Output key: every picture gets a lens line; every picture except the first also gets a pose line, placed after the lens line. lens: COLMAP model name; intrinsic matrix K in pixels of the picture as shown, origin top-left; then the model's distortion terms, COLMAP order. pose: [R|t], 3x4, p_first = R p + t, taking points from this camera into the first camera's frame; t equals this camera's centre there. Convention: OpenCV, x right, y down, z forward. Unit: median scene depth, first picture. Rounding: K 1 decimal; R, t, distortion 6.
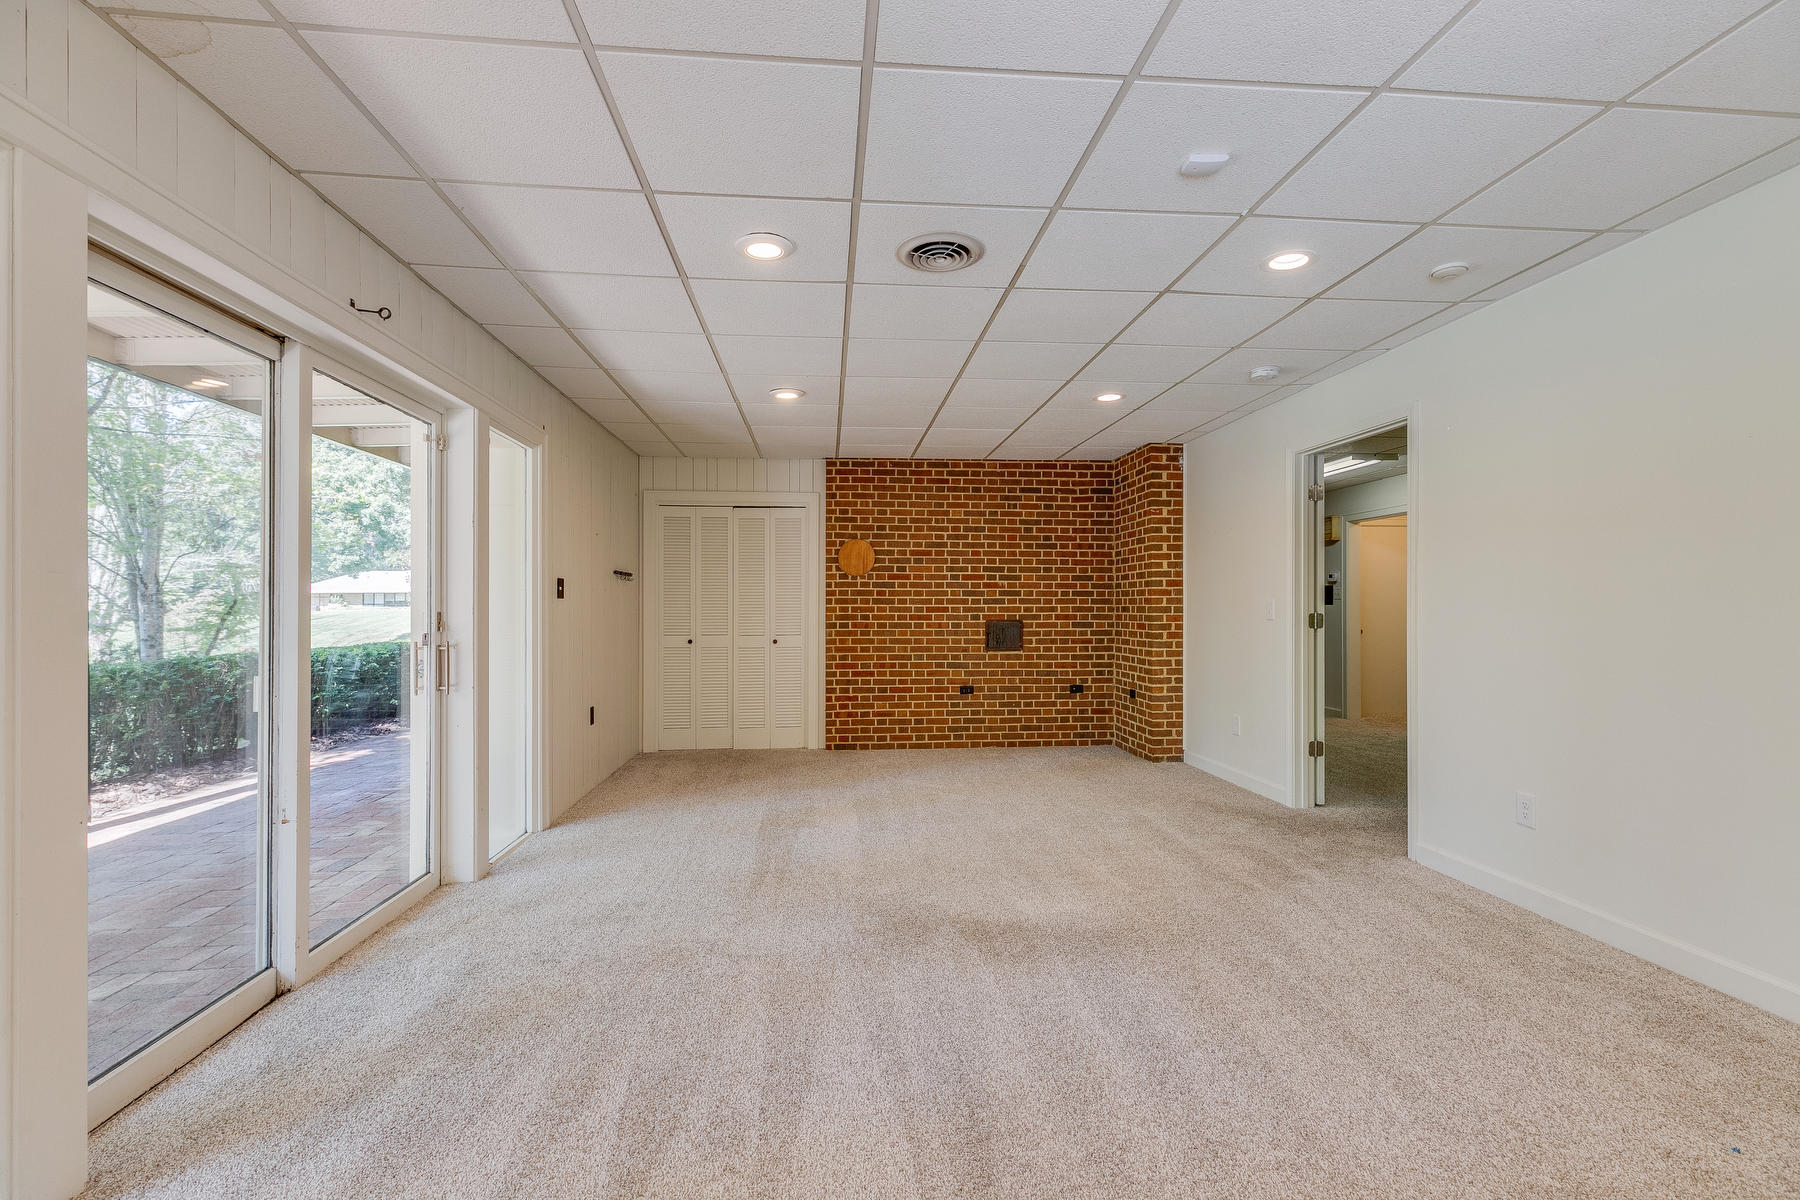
lens RADIAL K [[808.1, 0, 898.6], [0, 808.1, 605.7], [0, 0, 1]] dist [0.002701, 0.000330]
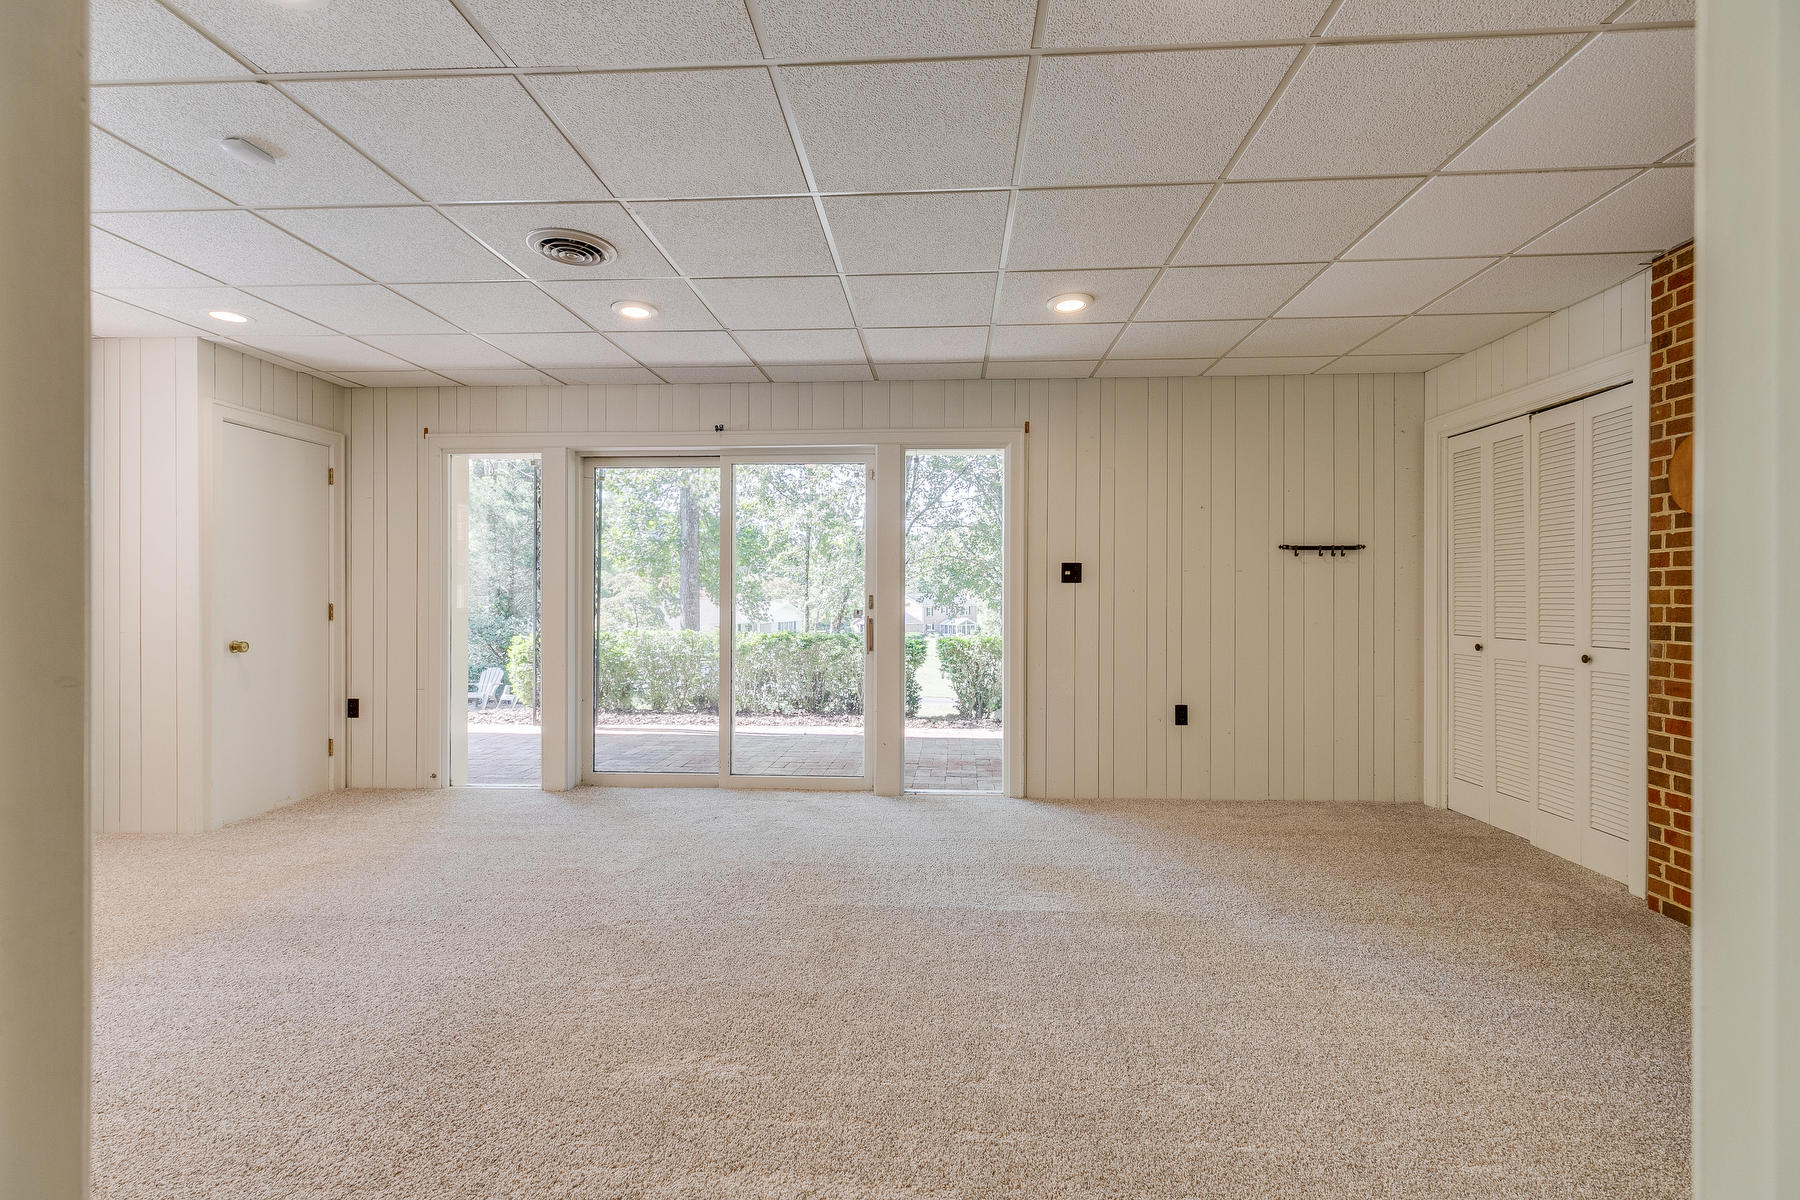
lens RADIAL K [[808.1, 0, 898.7], [0, 808.1, 595.4], [0, 0, 1]] dist [0.002701, 0.000330]
pose [[-0.151944, 0.003002, -0.988385, 0.421703], [0.004218, 0.999988, 0.002388, 0.001049], [0.988380, -0.003806, -0.151954, 0.653837]]
